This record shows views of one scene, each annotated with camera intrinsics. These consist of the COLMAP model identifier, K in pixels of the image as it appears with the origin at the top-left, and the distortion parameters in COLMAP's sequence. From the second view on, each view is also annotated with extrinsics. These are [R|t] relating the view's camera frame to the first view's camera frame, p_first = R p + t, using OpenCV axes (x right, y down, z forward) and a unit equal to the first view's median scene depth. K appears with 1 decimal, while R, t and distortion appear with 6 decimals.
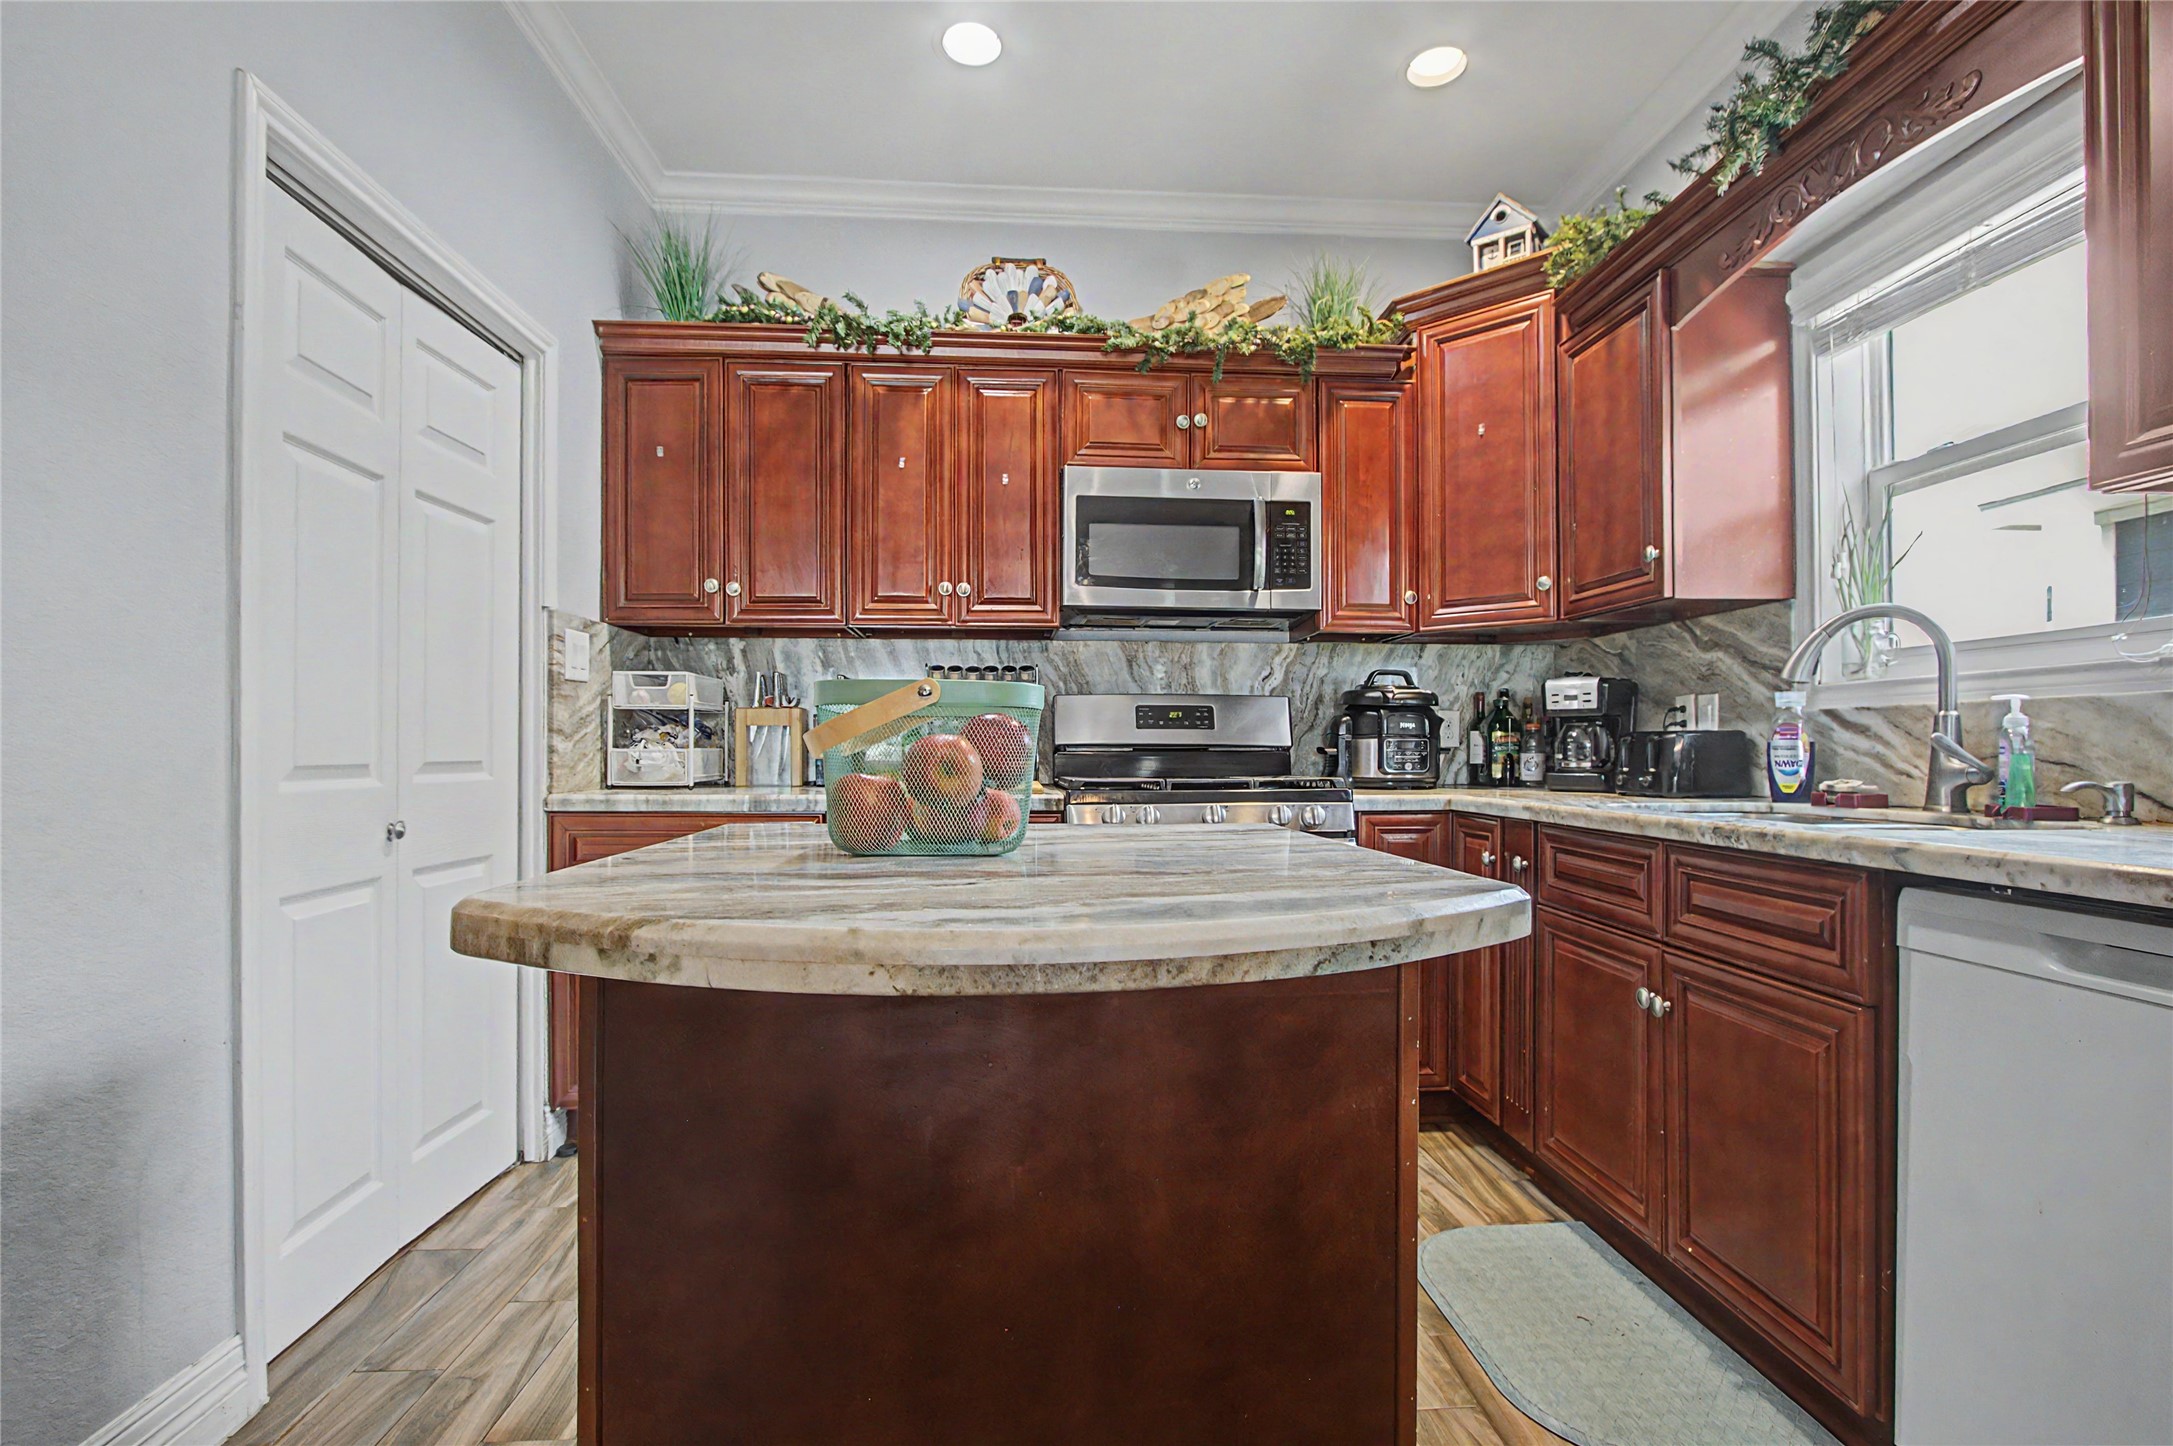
lens RADIAL K [[1082.7, 0, 1080.9], [0, 1082.7, 748.6], [0, 0, 1]] dist [-0.014516, 0.000784]
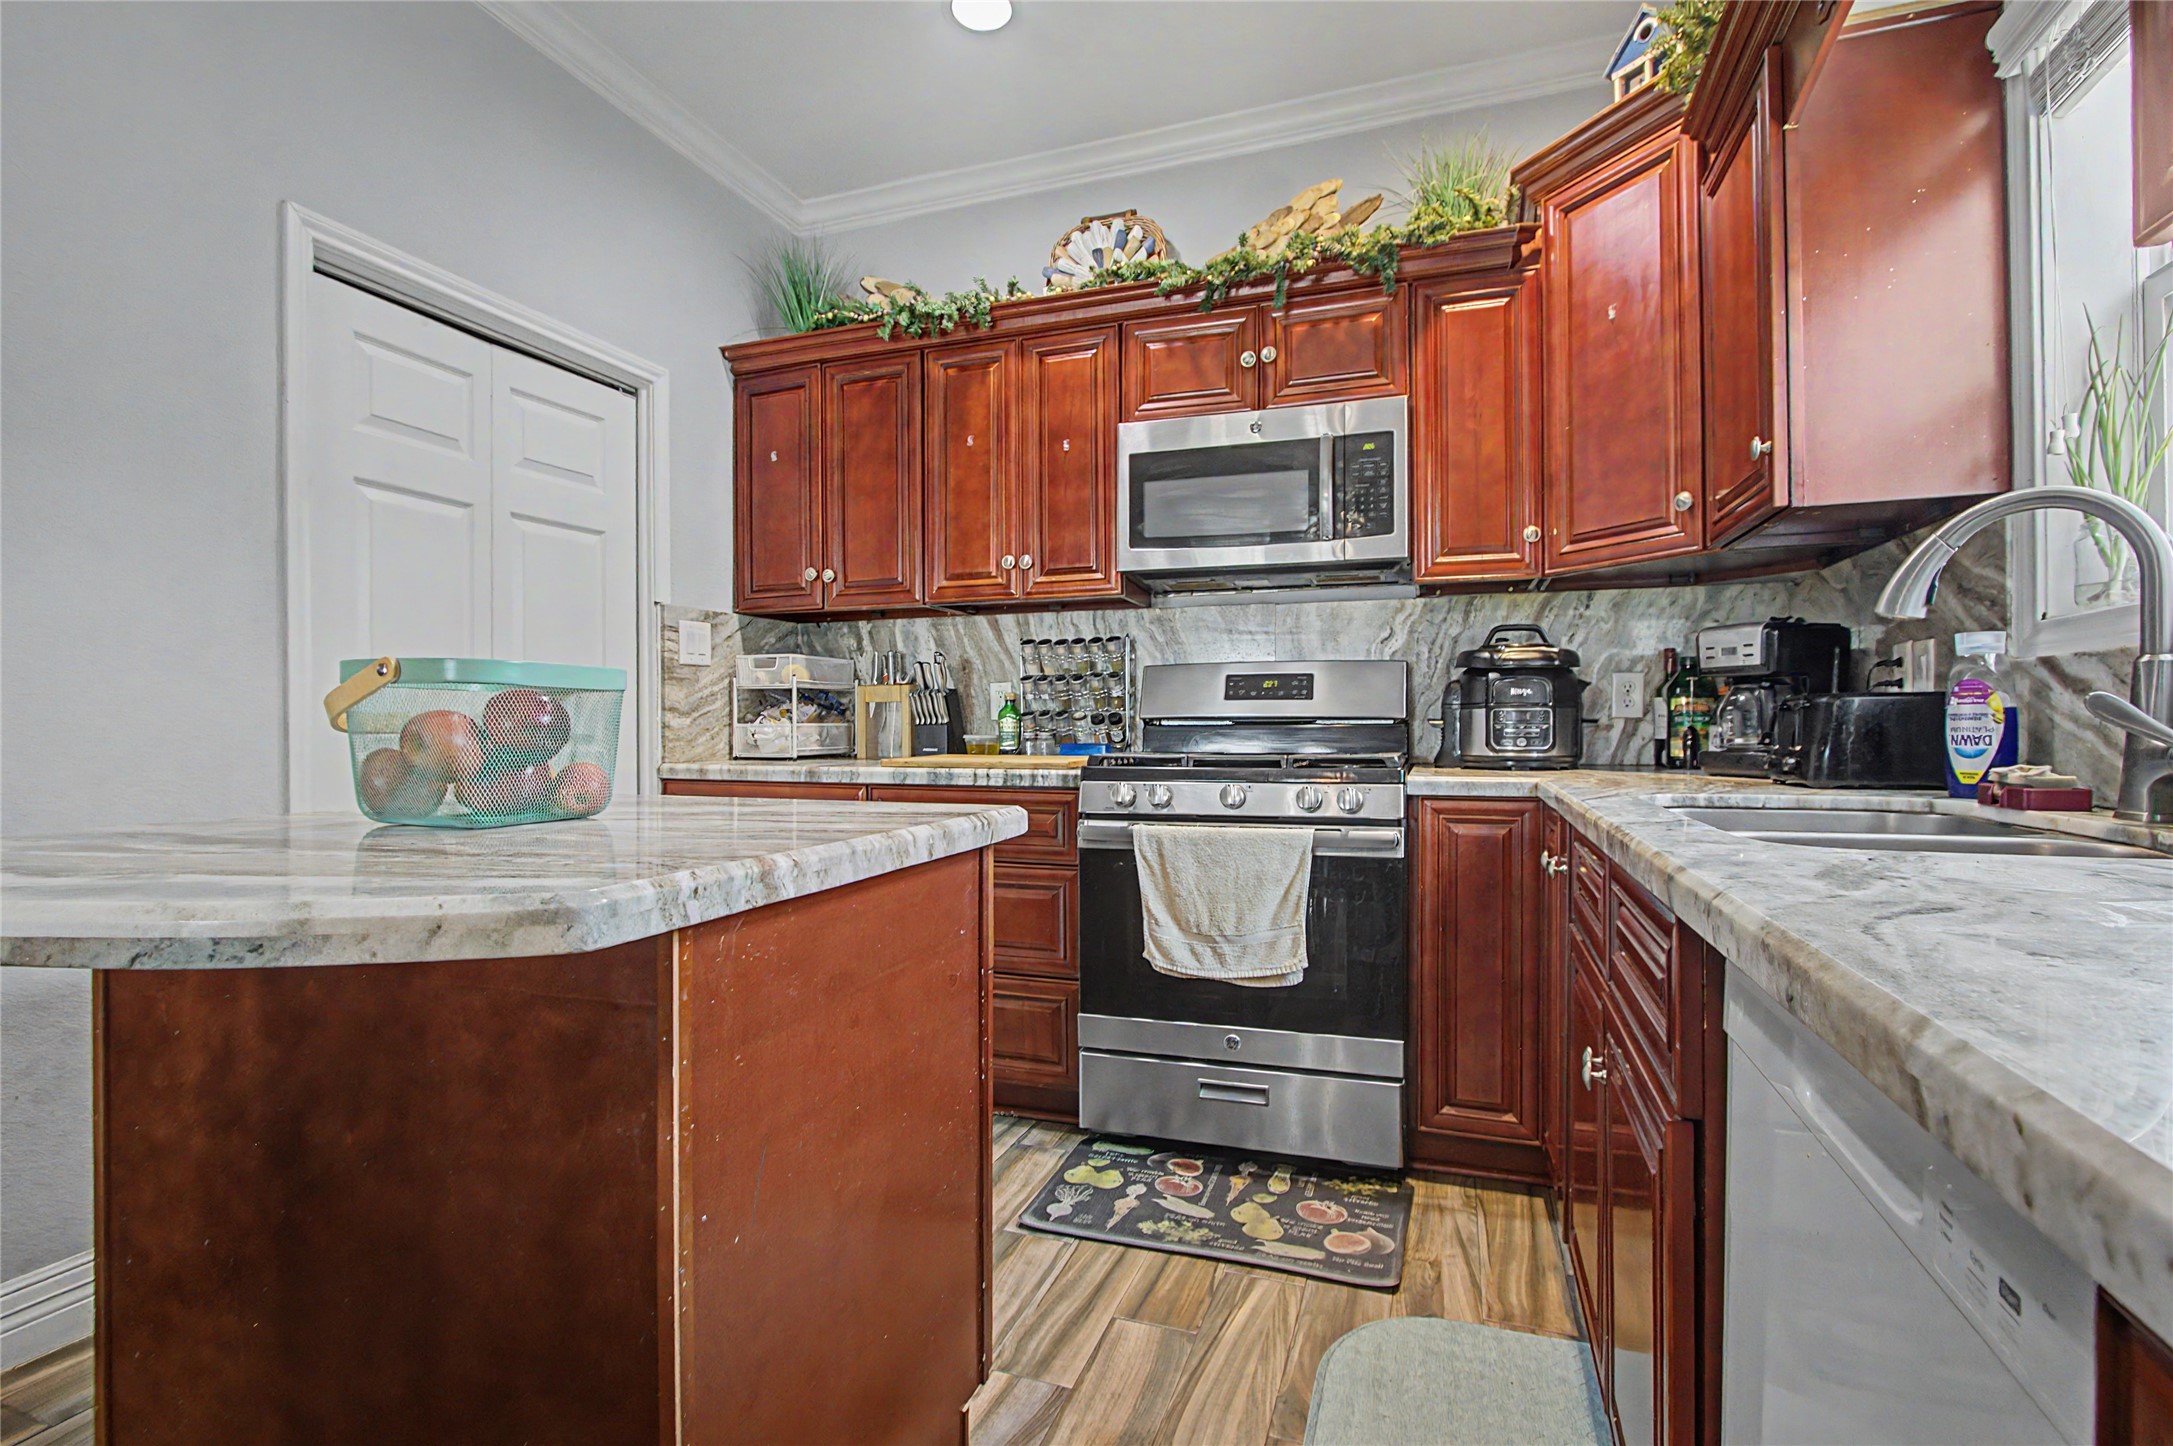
lens RADIAL K [[1063.2, 0, 1078.4], [0, 1063.2, 730.8], [0, 0, 1]] dist [-0.015134, 0.000961]
pose [[0.905446, -0.001098, -0.424461, 0.346380], [0.004407, 0.999967, 0.006814, 0.001062], [0.424439, -0.008040, 0.905421, 0.139063]]
